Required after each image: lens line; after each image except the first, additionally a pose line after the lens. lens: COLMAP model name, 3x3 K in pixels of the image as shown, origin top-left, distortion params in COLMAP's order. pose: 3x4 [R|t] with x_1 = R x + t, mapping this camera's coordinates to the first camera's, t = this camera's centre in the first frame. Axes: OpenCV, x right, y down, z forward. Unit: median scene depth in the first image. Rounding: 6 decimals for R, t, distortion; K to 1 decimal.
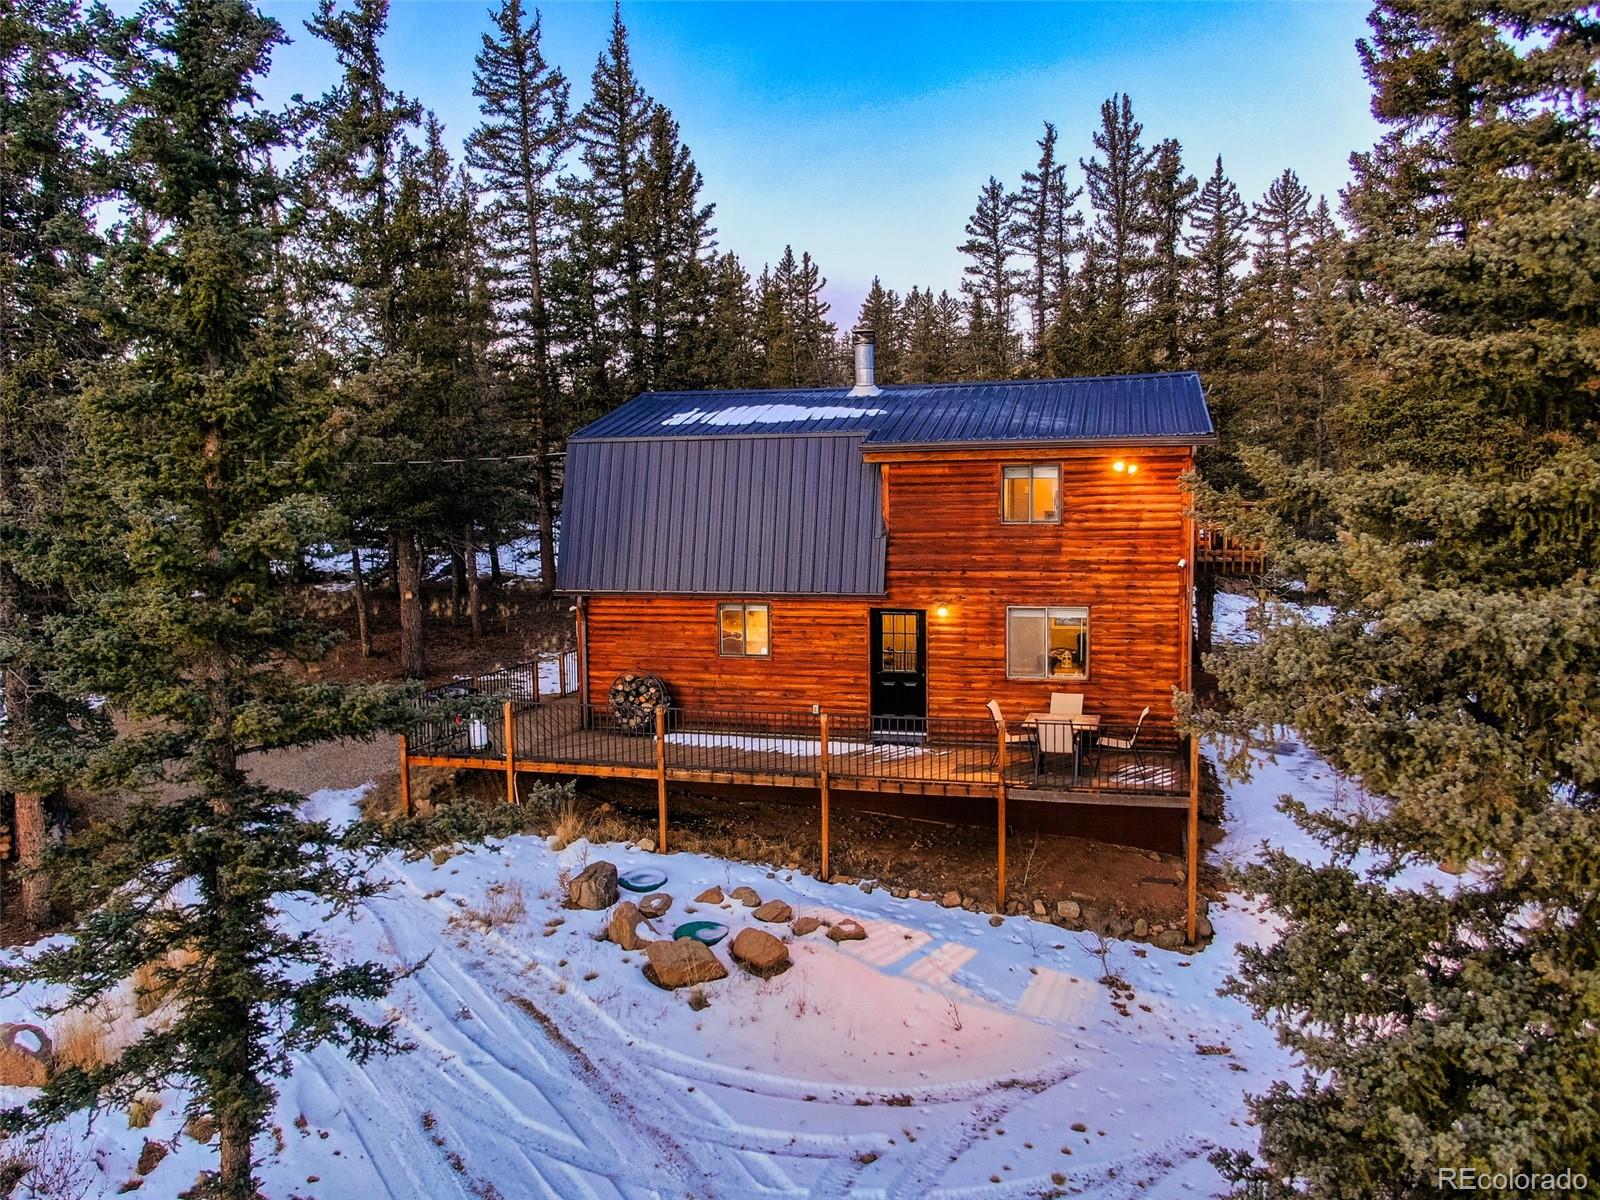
lens RADIAL K [[1158.8, 0, 800.0], [0, 1158.8, 600.0], [0, 0, 1]] dist [-0.030754, 0.037605]
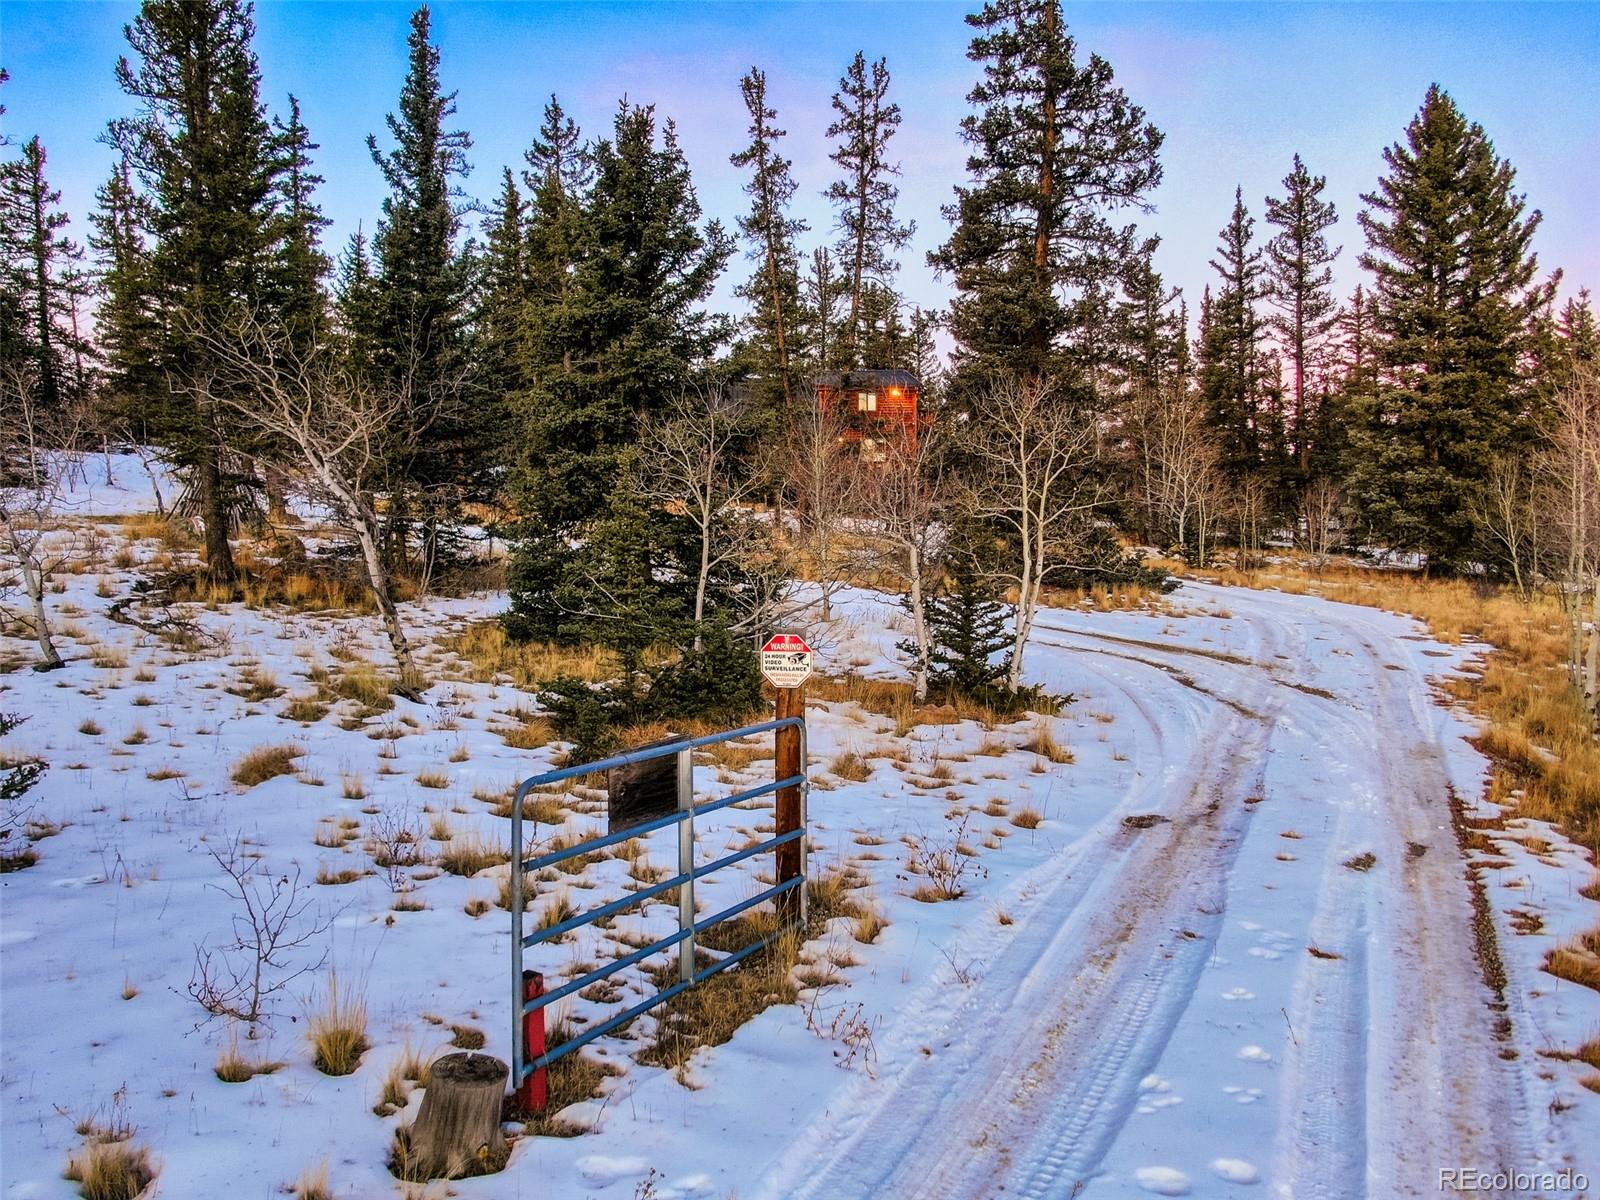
lens RADIAL K [[1158.8, 0, 800.0], [0, 1158.8, 600.0], [0, 0, 1]] dist [-0.030754, 0.037605]
pose [[0.927685, -0.008407, 0.373270, -0.631618], [0.026374, 0.998725, -0.043053, 0.313242], [-0.372432, 0.049784, 0.926723, -0.992496]]
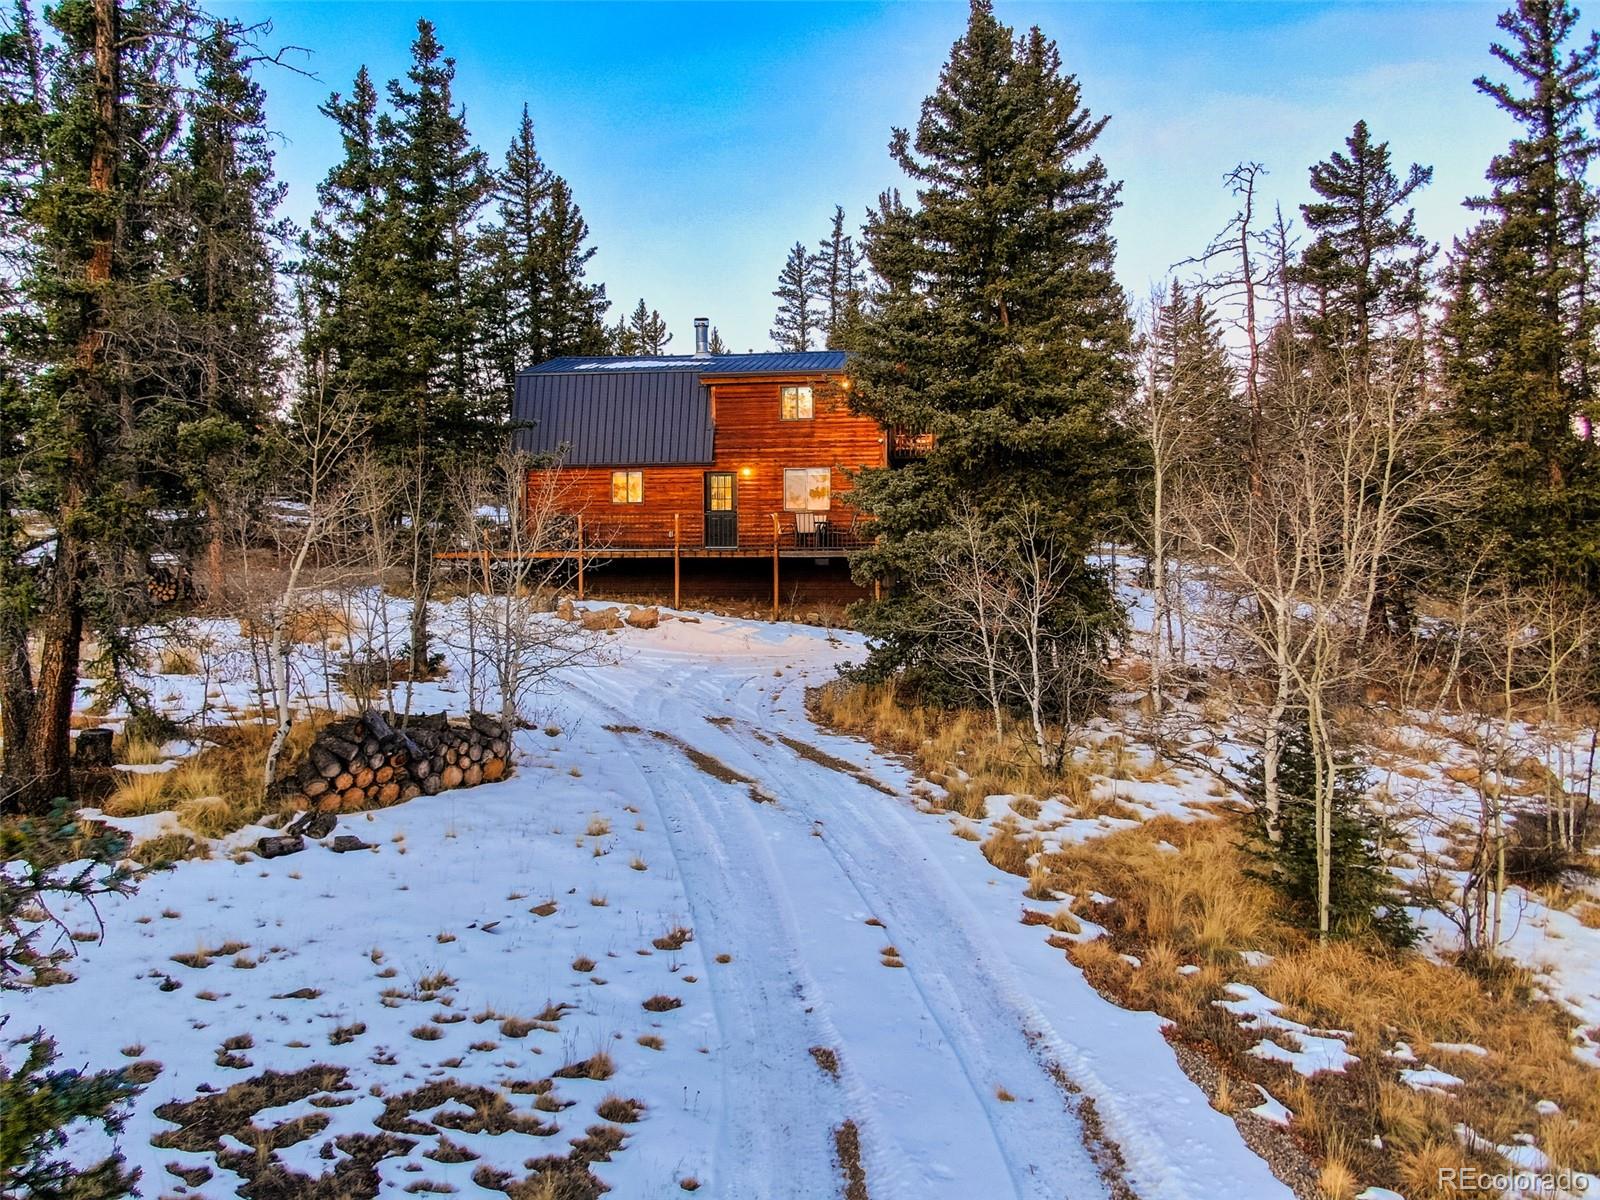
lens RADIAL K [[1158.8, 0, 800.0], [0, 1158.8, 600.0], [0, 0, 1]] dist [-0.030754, 0.037605]
pose [[0.990675, 0.007309, 0.136052, -0.016473], [0.001994, 0.997676, -0.068115, 0.177789], [-0.136234, 0.067751, 0.988357, -0.385028]]
